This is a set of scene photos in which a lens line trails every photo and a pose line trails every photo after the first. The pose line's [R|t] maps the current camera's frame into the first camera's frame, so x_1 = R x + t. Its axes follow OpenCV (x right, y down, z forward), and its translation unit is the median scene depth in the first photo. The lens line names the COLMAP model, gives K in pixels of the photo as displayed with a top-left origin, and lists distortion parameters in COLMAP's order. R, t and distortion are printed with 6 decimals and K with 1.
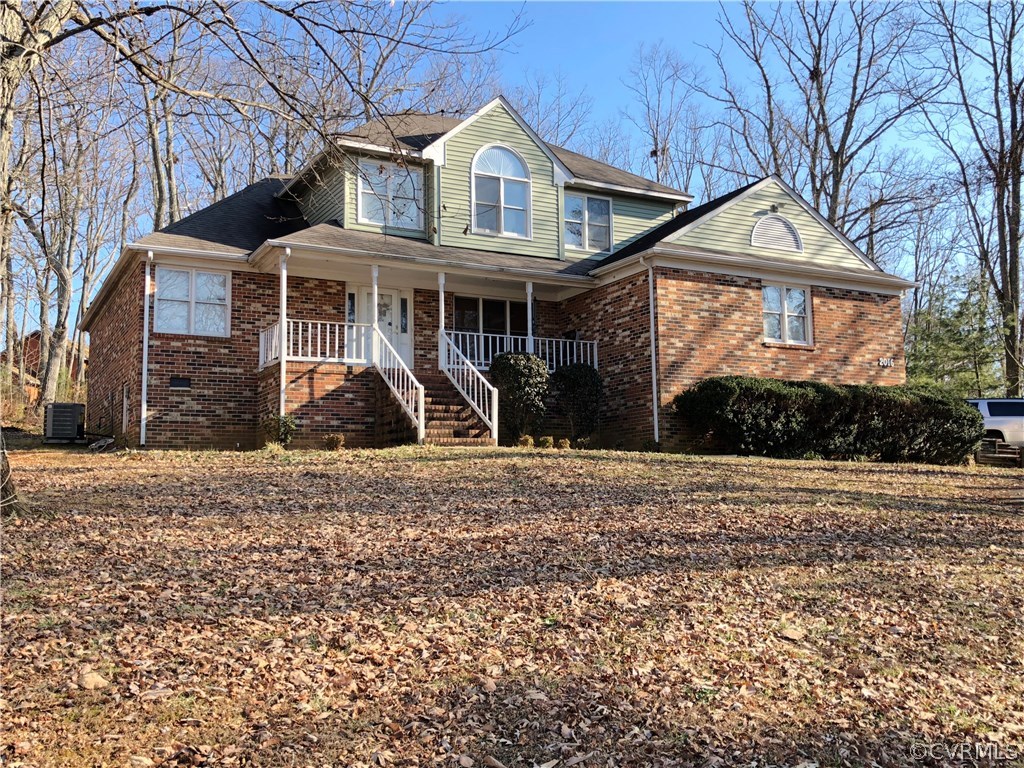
lens RADIAL K [[1009.1, 0, 512.0], [0, 1009.1, 384.0], [0, 0, 1]] dist [0.169138, -0.517226]
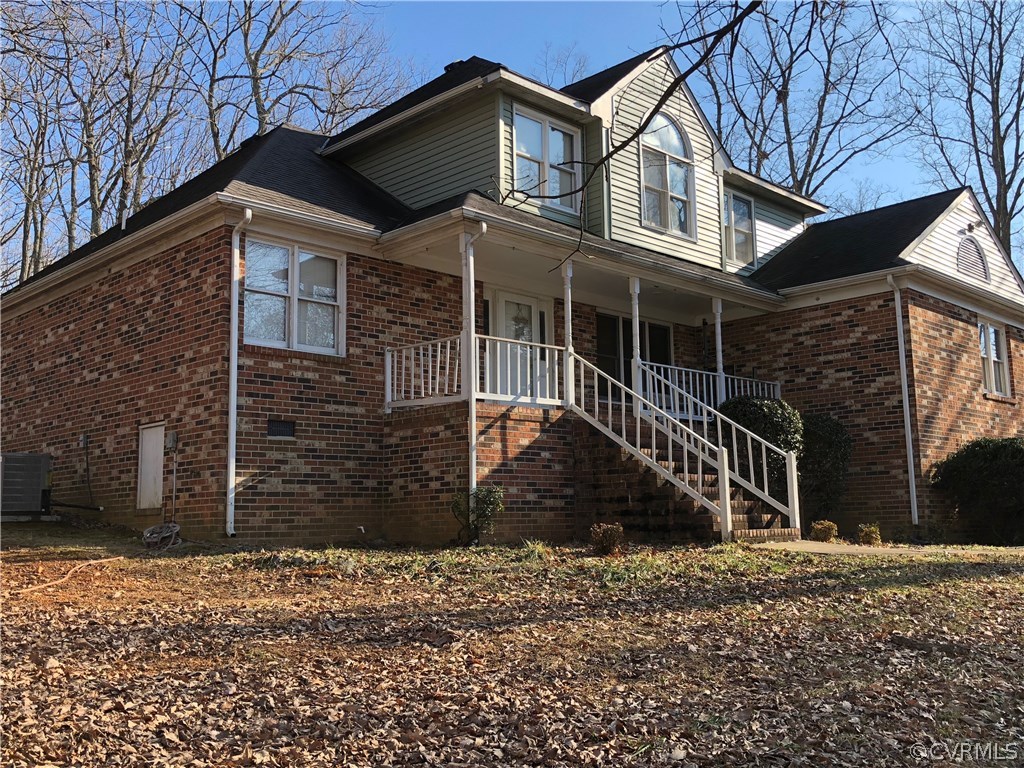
lens RADIAL K [[1009.1, 0, 512.0], [0, 1009.1, 384.0], [0, 0, 1]] dist [0.169138, -0.517226]
pose [[0.957531, 0.038211, 0.285788, -0.345273], [-0.030185, 0.999018, -0.032437, -0.011564], [-0.286747, 0.022433, 0.957744, 0.356126]]
